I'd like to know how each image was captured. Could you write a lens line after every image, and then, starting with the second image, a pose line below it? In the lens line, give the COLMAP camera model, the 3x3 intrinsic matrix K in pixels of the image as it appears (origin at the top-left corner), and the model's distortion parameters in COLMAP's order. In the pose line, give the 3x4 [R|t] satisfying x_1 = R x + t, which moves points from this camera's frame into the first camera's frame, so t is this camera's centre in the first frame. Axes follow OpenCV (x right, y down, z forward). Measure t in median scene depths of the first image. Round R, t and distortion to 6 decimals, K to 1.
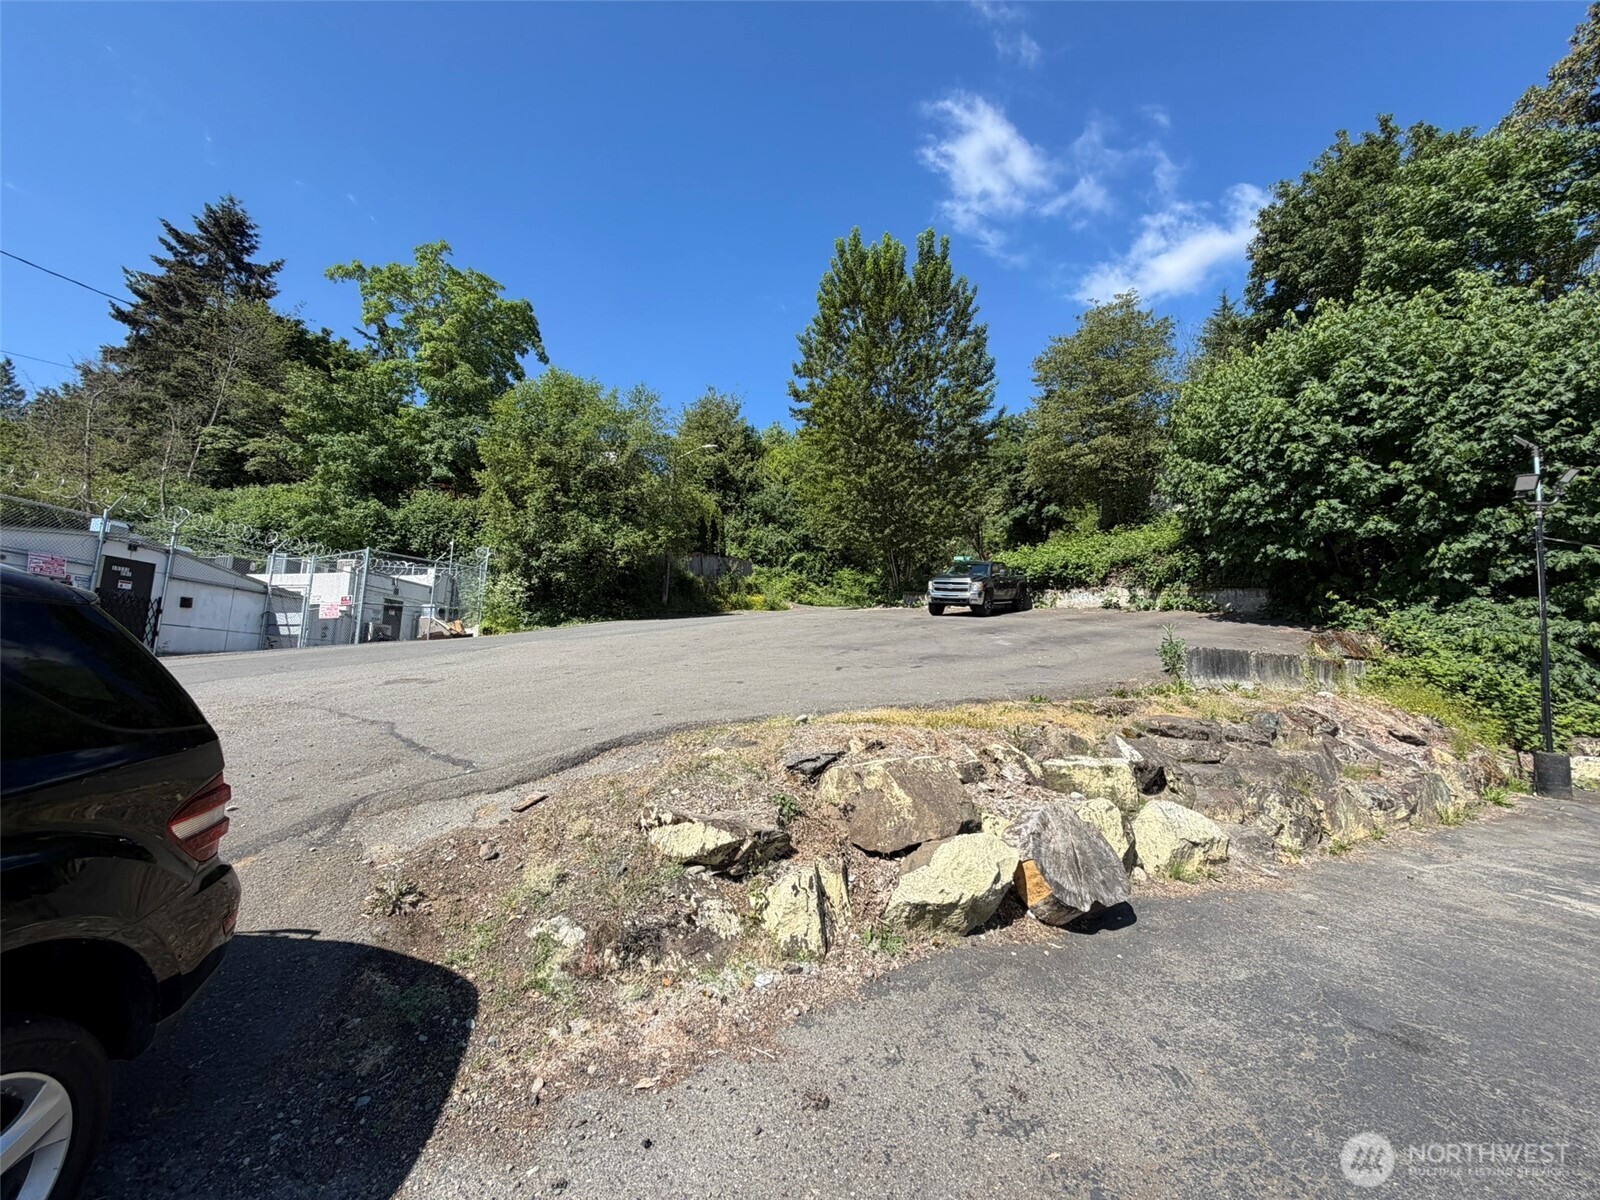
lens RADIAL K [[635.0, 0, 797.8], [0, 635.0, 604.0], [0, 0, 1]] dist [0.000057, -0.000208]
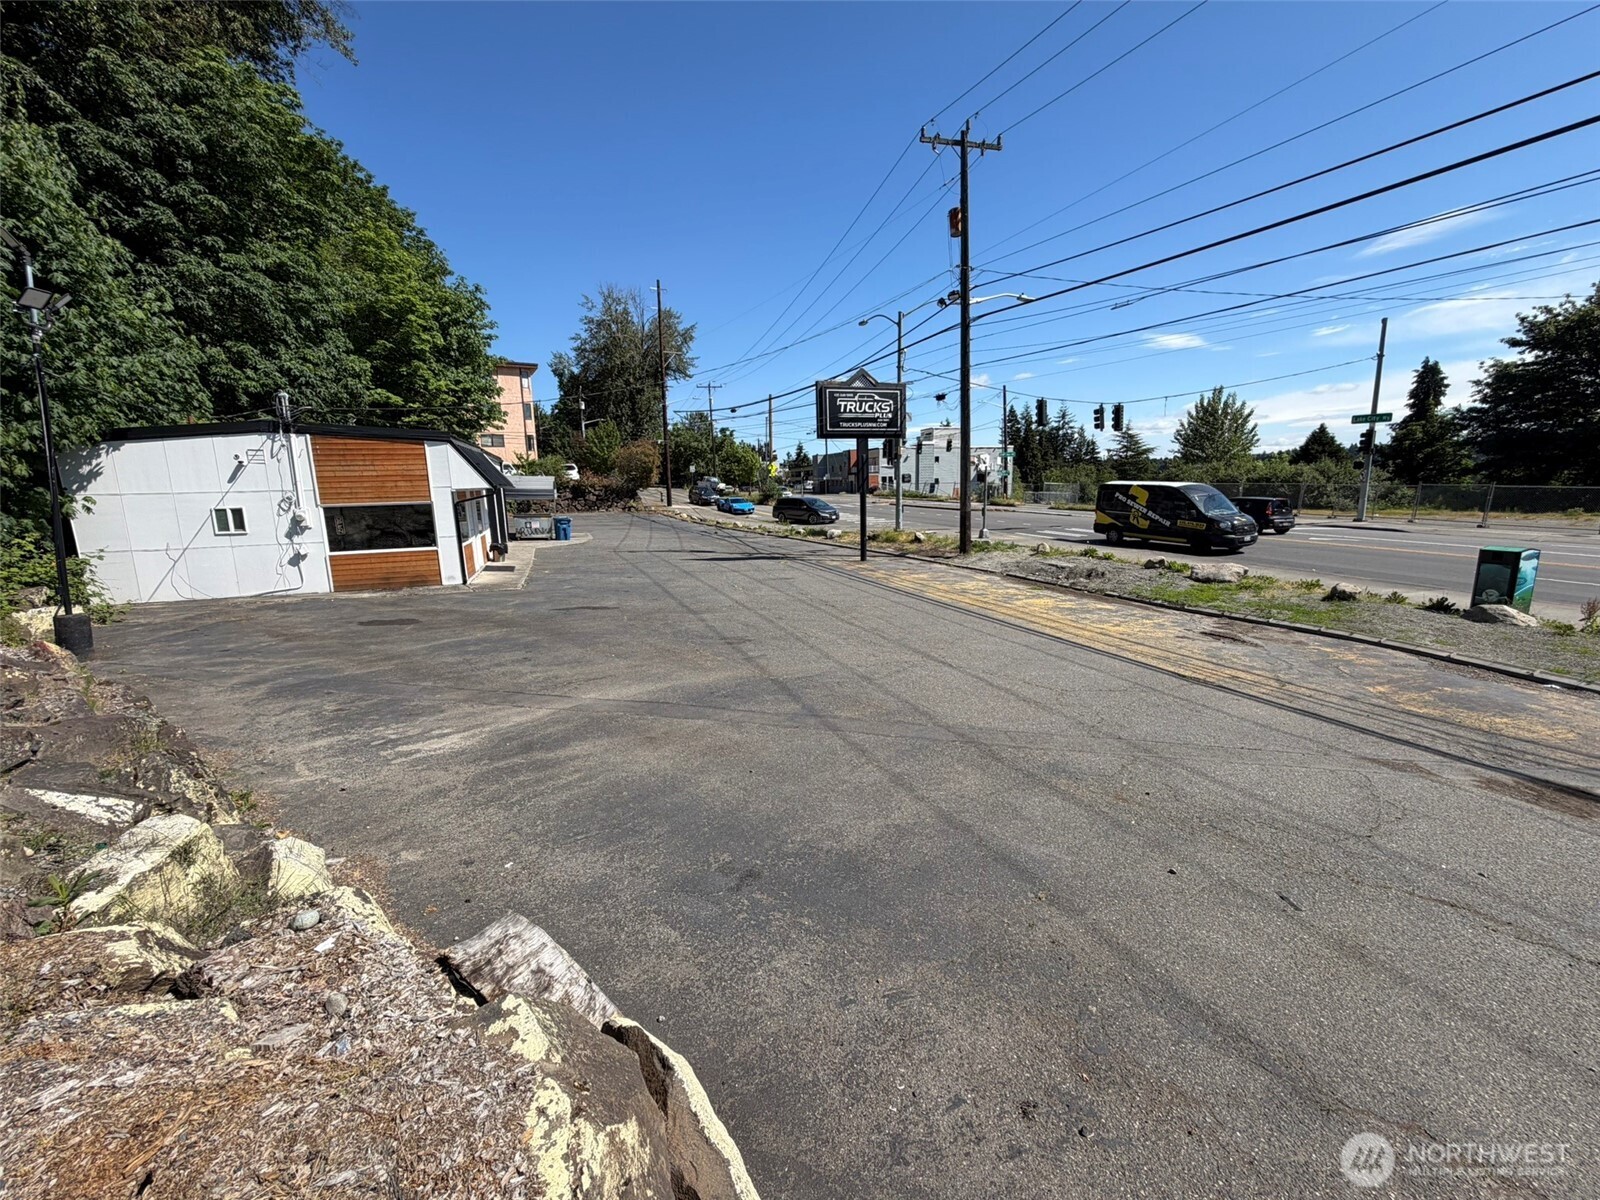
lens RADIAL K [[637.9, 0, 795.8], [0, 637.9, 599.1], [0, 0, 1]] dist [-0.000949, 0.000008]
pose [[-0.413687, -0.170336, 0.894343, -0.037063], [-0.113084, 0.984348, 0.135170, -0.017005], [-0.903369, -0.045218, -0.426474, 0.246780]]
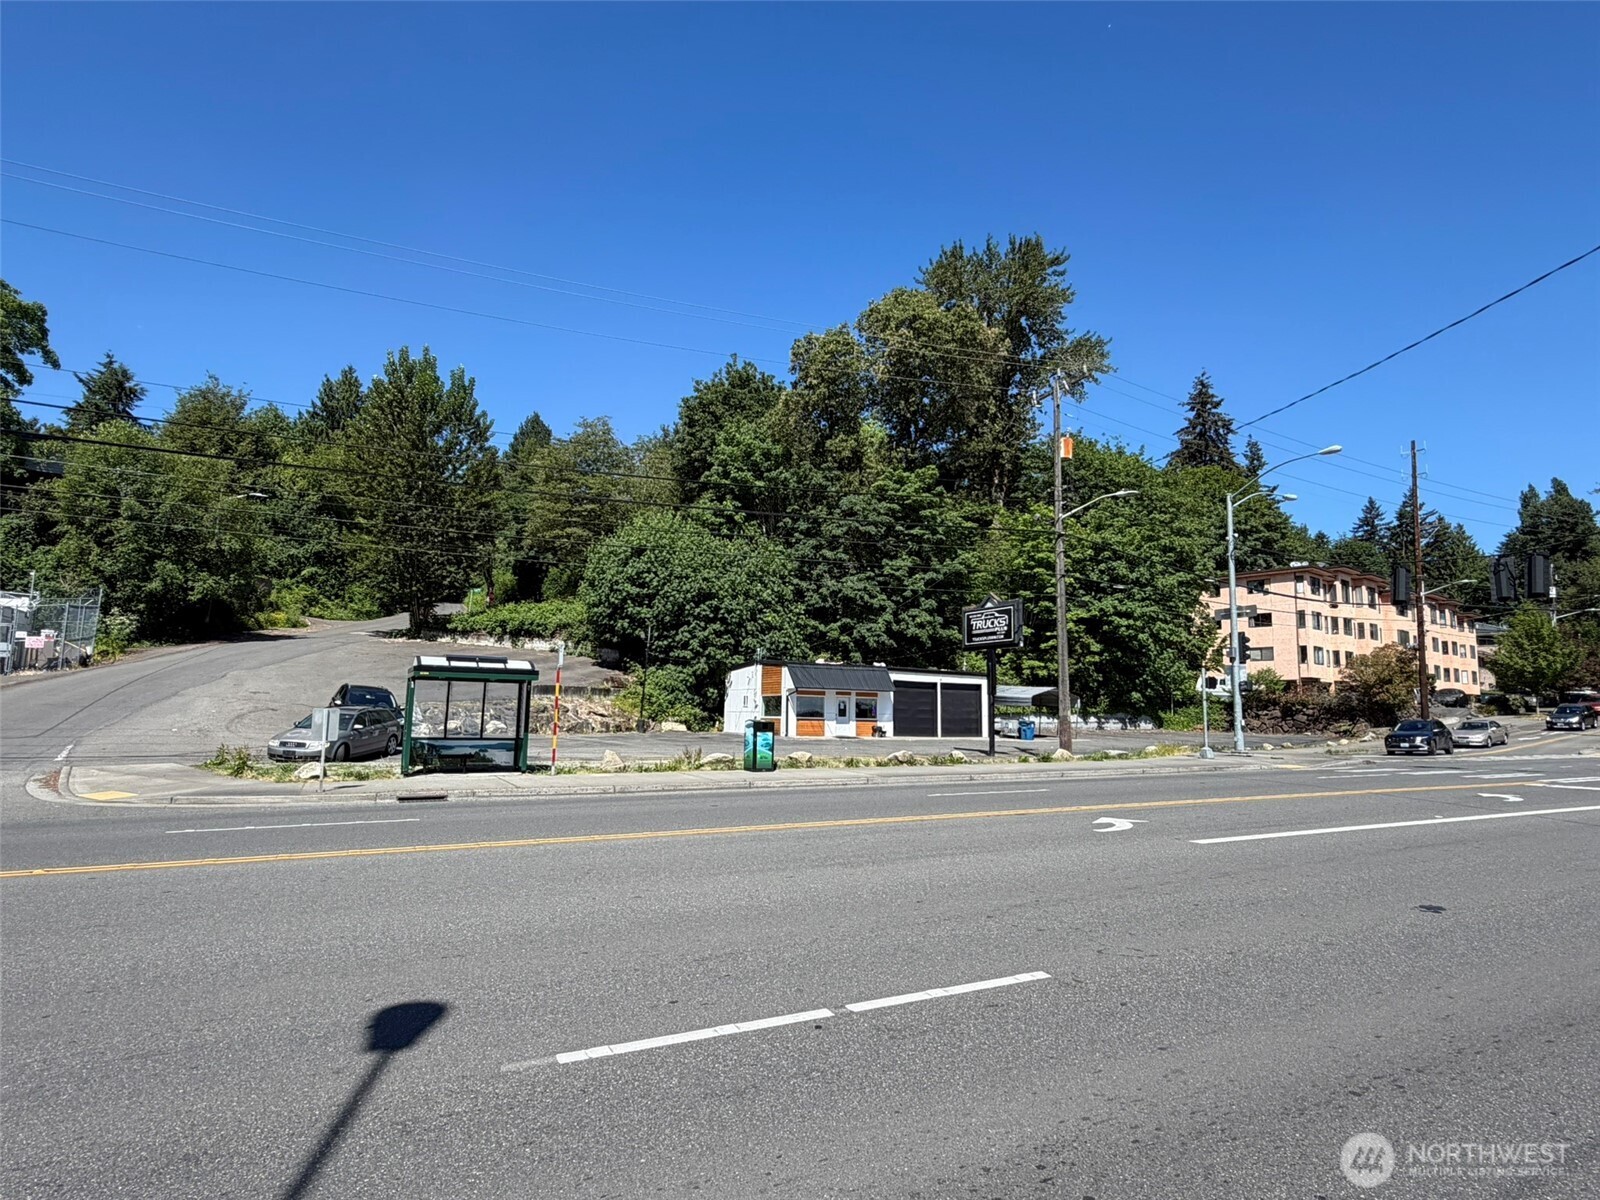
lens RADIAL K [[889.6, 0, 795.3], [0, 889.6, 603.3], [0, 0, 1]] dist [-0.000876, -0.000153]
pose [[0.825093, 0.070247, 0.560613, -0.424976], [-0.084006, 0.996465, -0.001223, -0.232315], [-0.558717, -0.046086, 0.828077, -1.772313]]
